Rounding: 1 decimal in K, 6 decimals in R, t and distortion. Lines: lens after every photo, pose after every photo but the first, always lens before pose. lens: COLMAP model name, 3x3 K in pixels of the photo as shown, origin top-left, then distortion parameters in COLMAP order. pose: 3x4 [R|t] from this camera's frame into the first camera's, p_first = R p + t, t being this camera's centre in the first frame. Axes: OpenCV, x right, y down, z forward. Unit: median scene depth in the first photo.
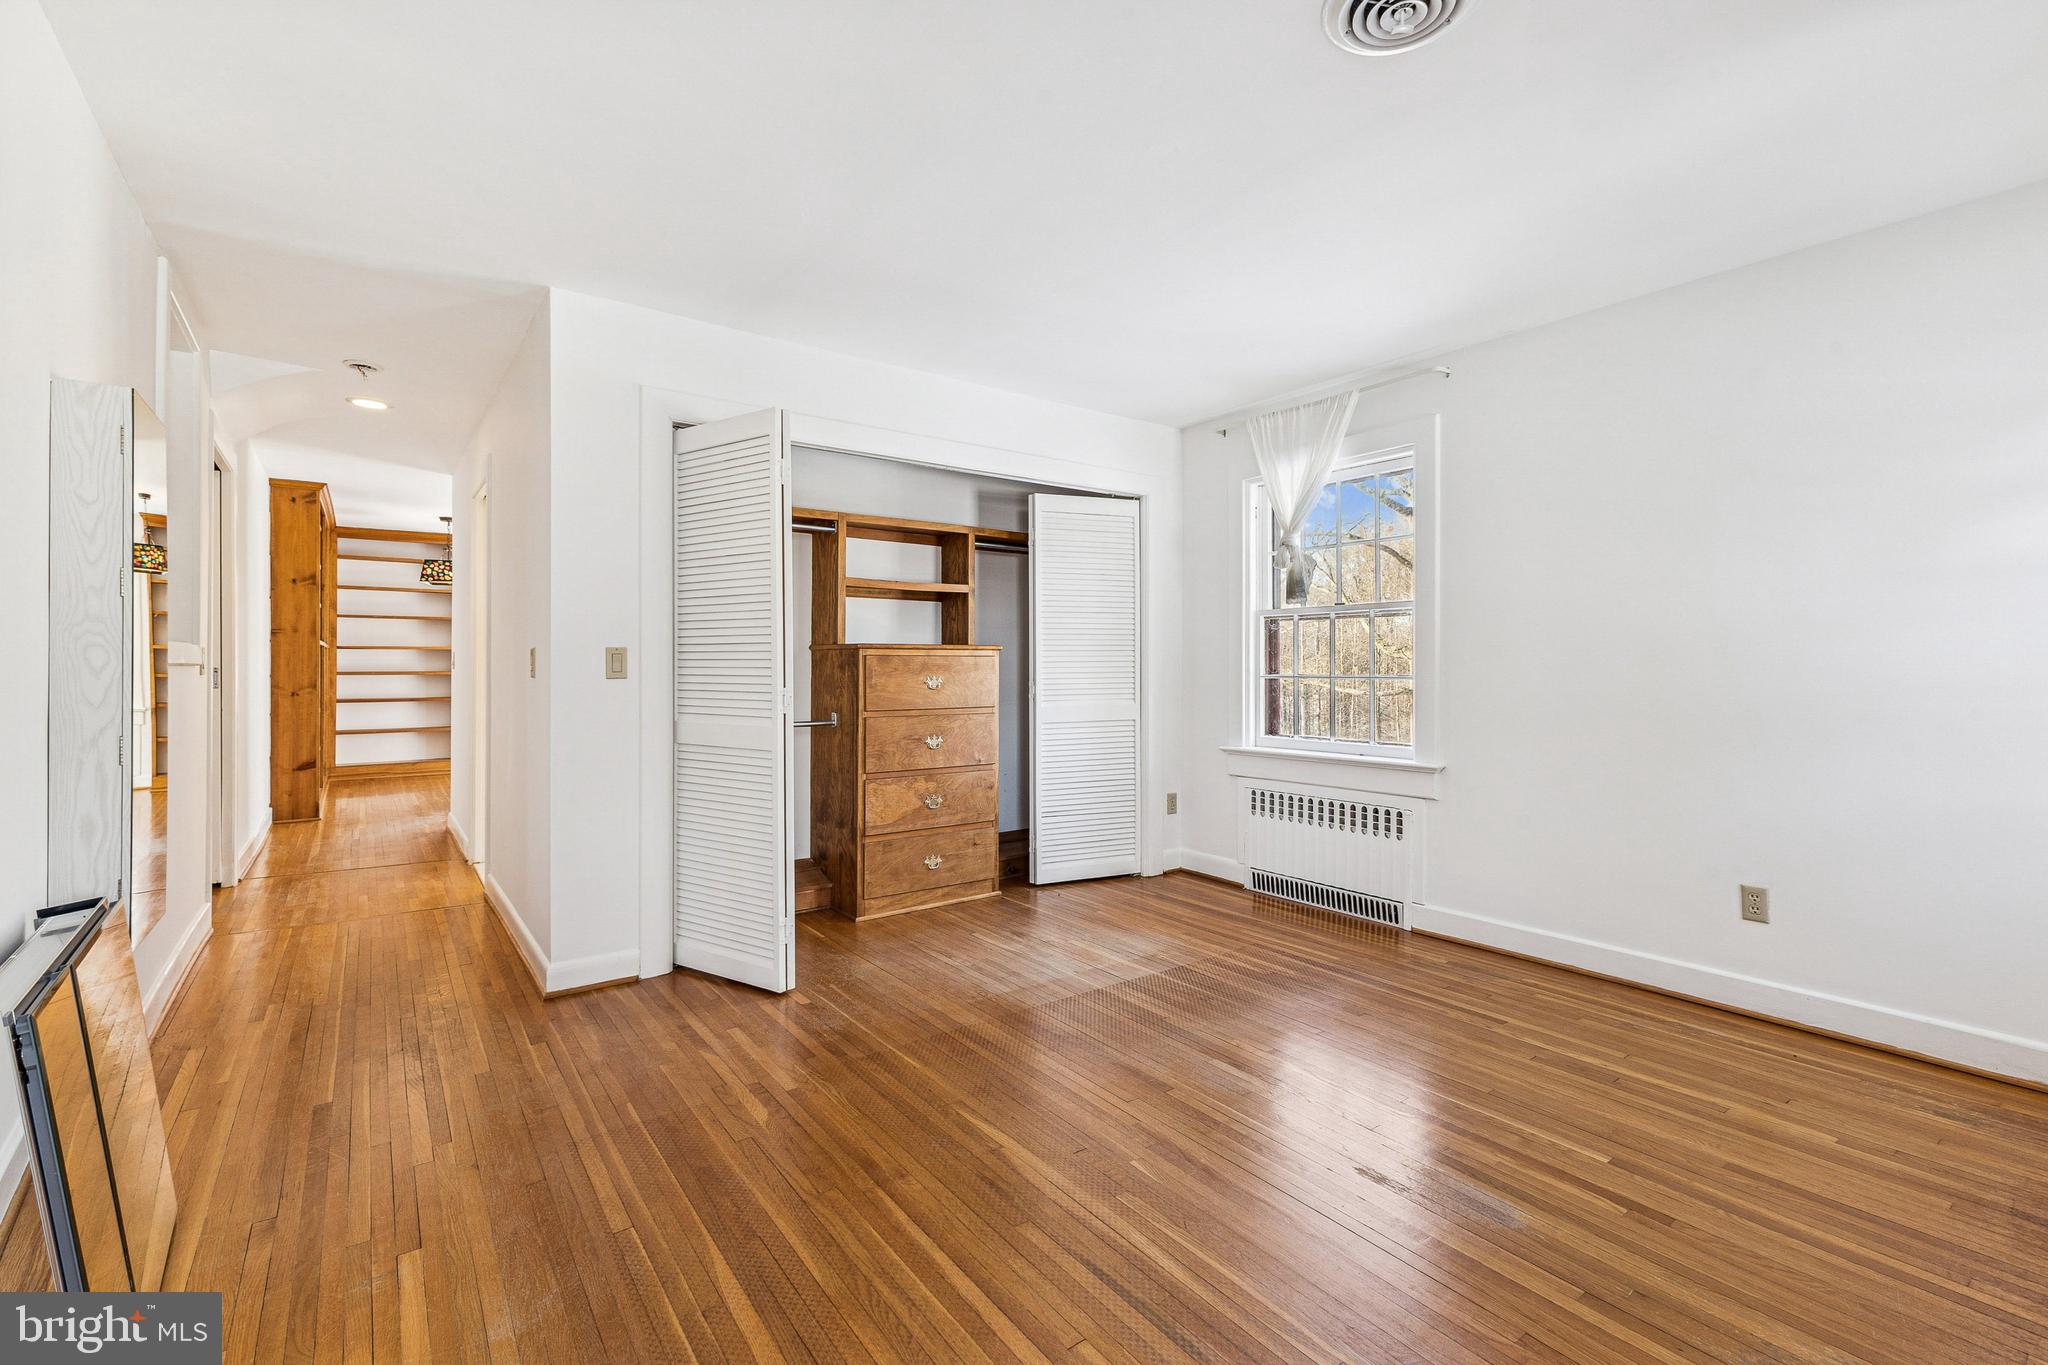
lens RADIAL K [[888.4, 0, 1023.9], [0, 888.4, 679.0], [0, 0, 1]] dist [0.013452, -0.000264]
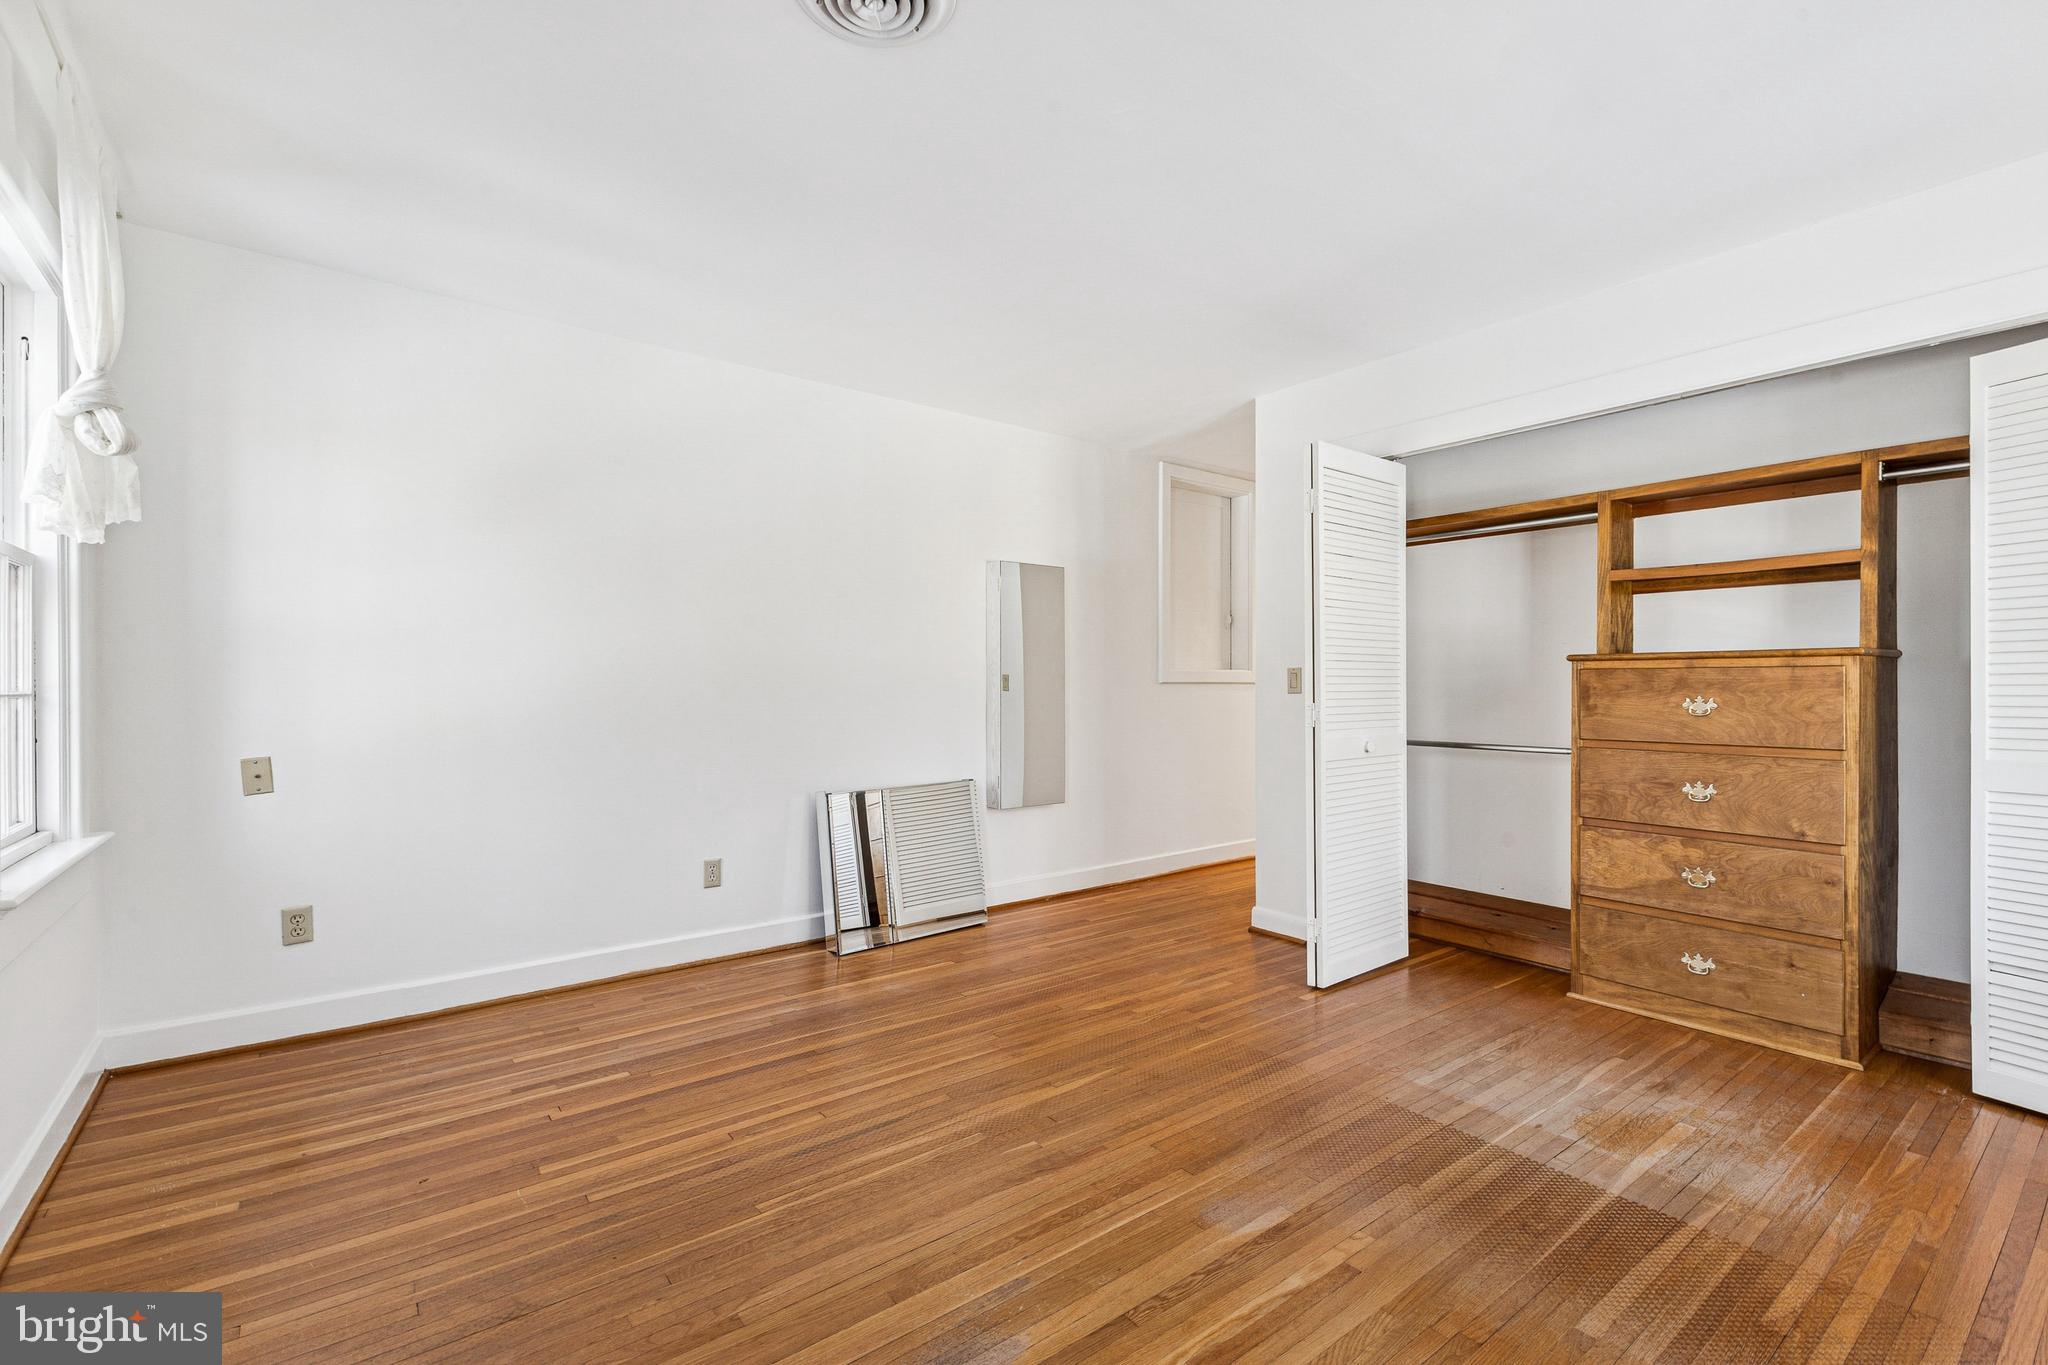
lens RADIAL K [[877.8, 0, 1053.4], [0, 877.8, 690.1], [0, 0, 1]] dist [0.001838, -0.000081]
pose [[0.048289, 0.006056, -0.998815, 0.680867], [-0.015508, 0.999866, 0.005312, -0.005600], [0.998713, 0.015233, 0.048377, 0.558042]]
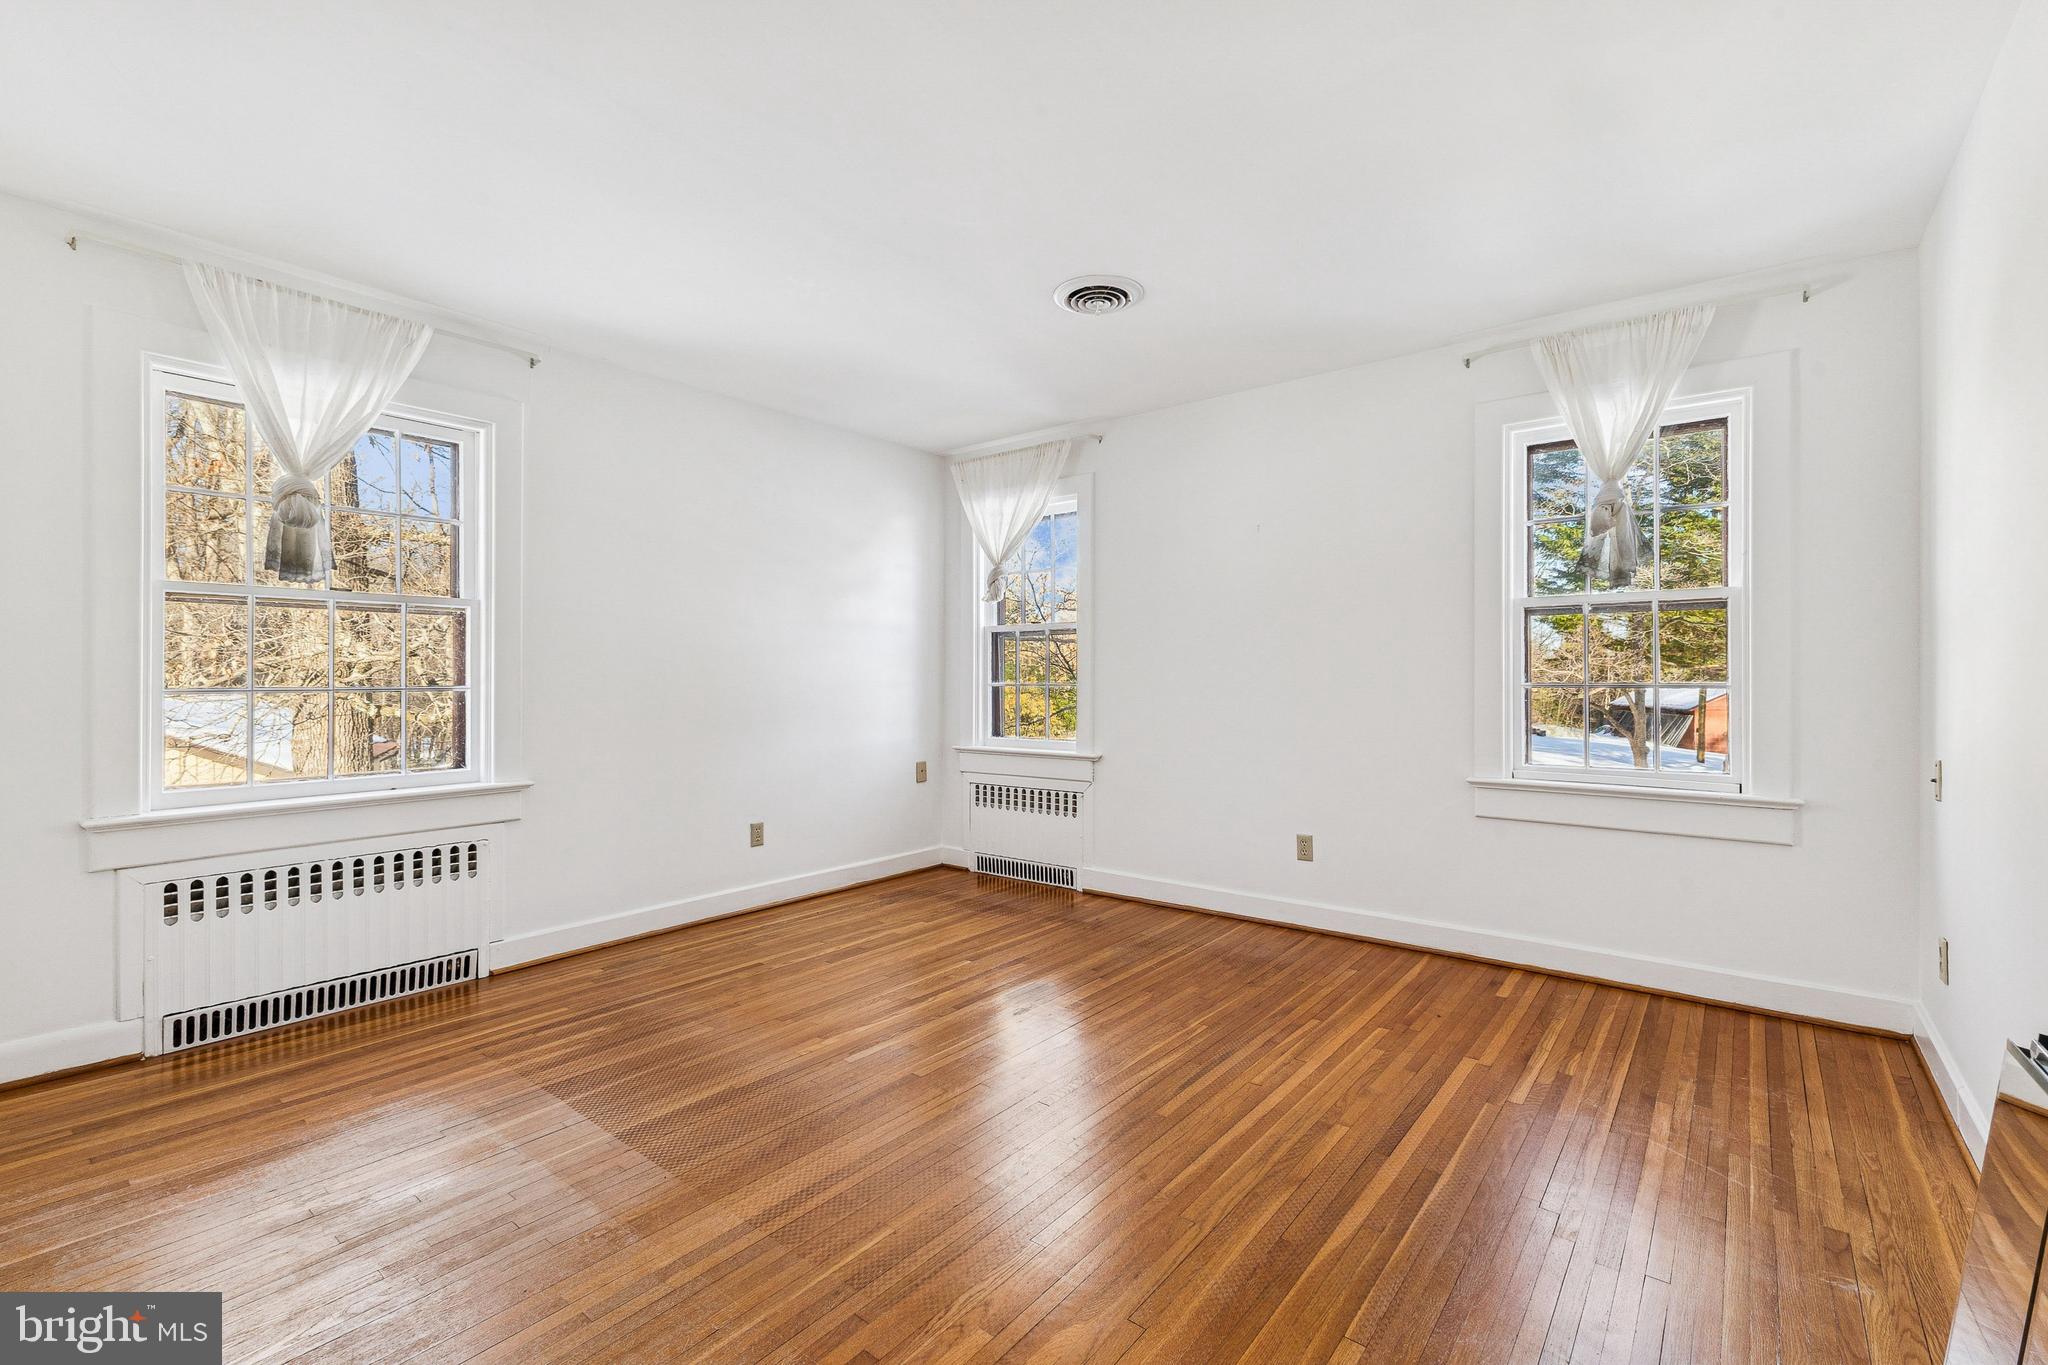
lens RADIAL K [[888.4, 0, 1023.9], [0, 888.4, 679.0], [0, 0, 1]] dist [0.013452, -0.000264]
pose [[-0.249503, -0.002596, 0.968370, -0.608654], [0.013598, 0.999888, 0.006184, -0.010734], [-0.968278, 0.014711, -0.249440, 0.770196]]
